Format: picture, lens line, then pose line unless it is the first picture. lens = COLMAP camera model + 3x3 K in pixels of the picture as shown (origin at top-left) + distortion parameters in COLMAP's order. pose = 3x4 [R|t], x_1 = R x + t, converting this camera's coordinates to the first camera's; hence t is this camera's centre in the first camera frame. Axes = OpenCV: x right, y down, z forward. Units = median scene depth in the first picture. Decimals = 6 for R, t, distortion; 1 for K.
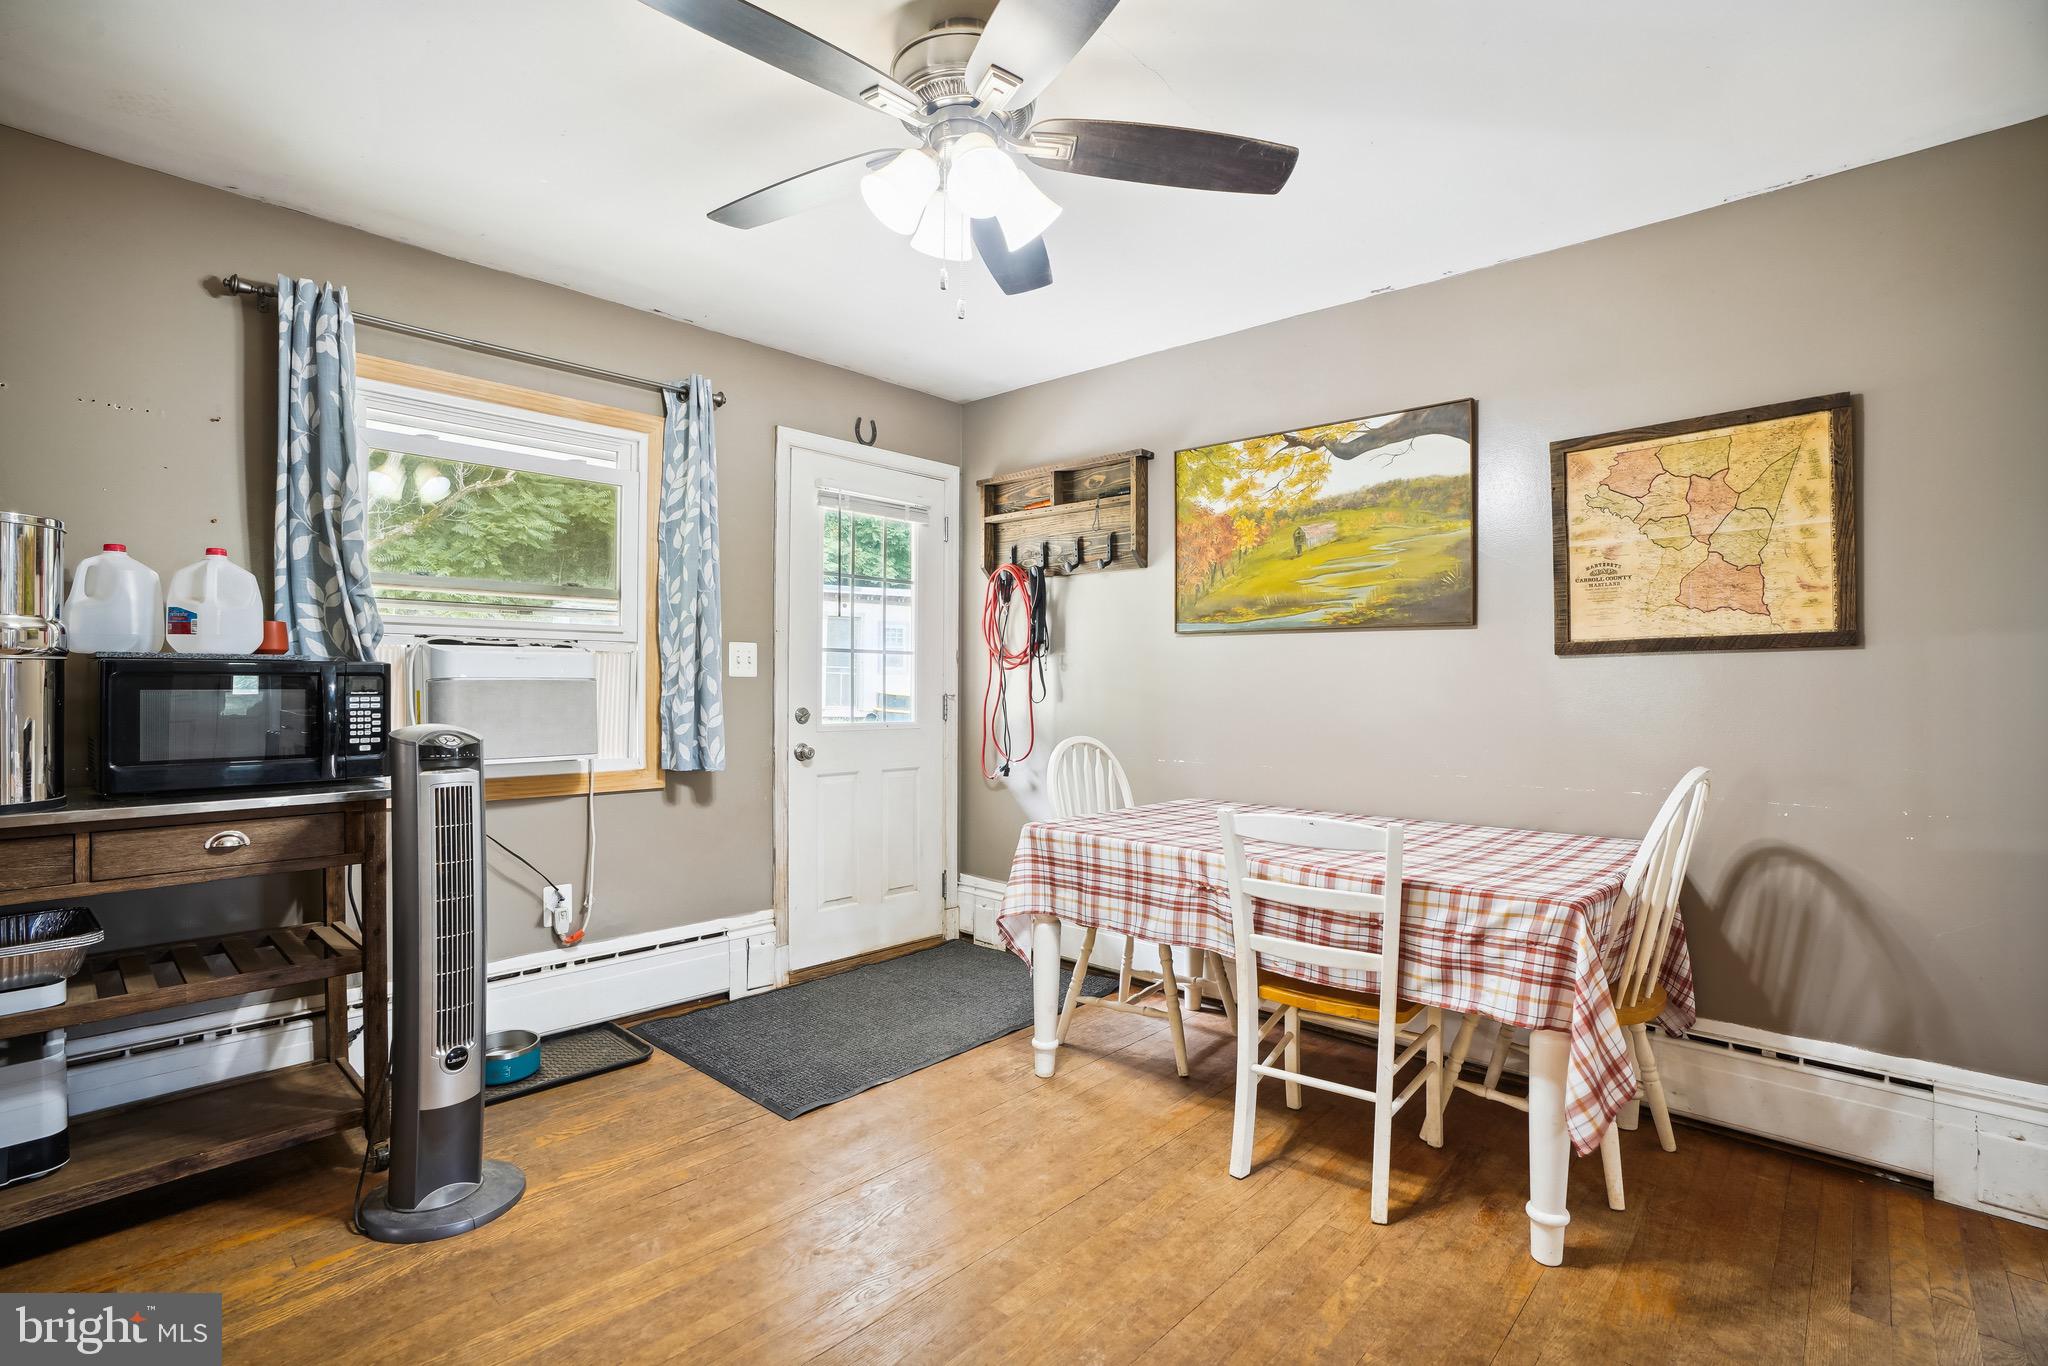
lens RADIAL K [[936.7, 0, 1007.5], [0, 936.7, 678.2], [0, 0, 1]] dist [-0.069083, 0.020578]
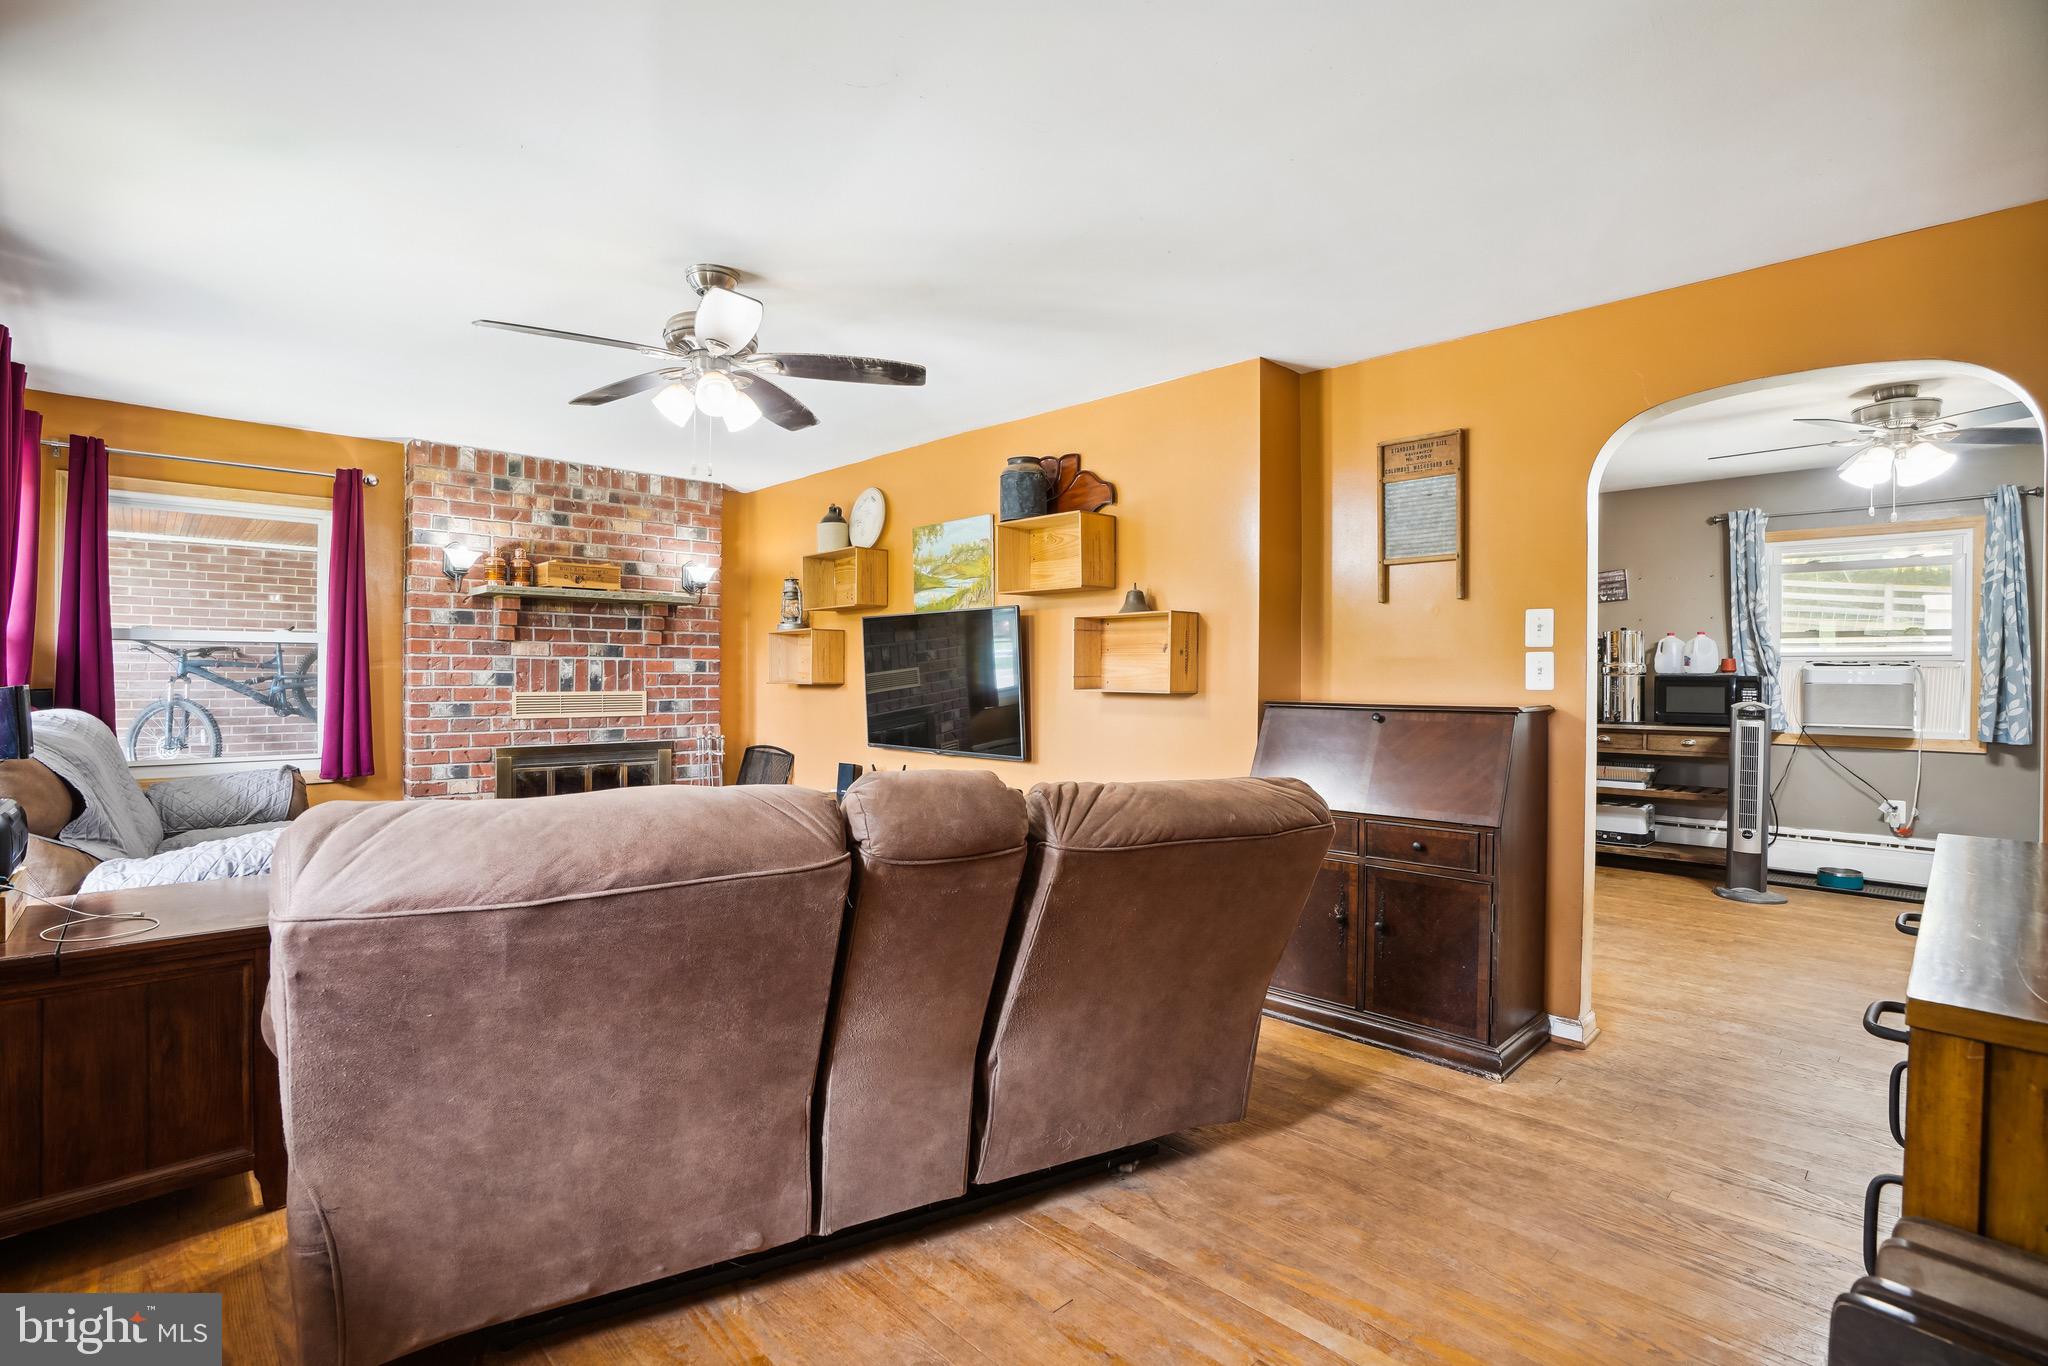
lens RADIAL K [[936.7, 0, 1017.5], [0, 936.7, 678.6], [0, 0, 1]] dist [-0.069083, 0.020578]
pose [[-0.070373, 0.001329, -0.997520, 1.663725], [0.000064, 0.999999, 0.001328, -0.013148], [0.997521, 0.000030, -0.070373, -0.694621]]
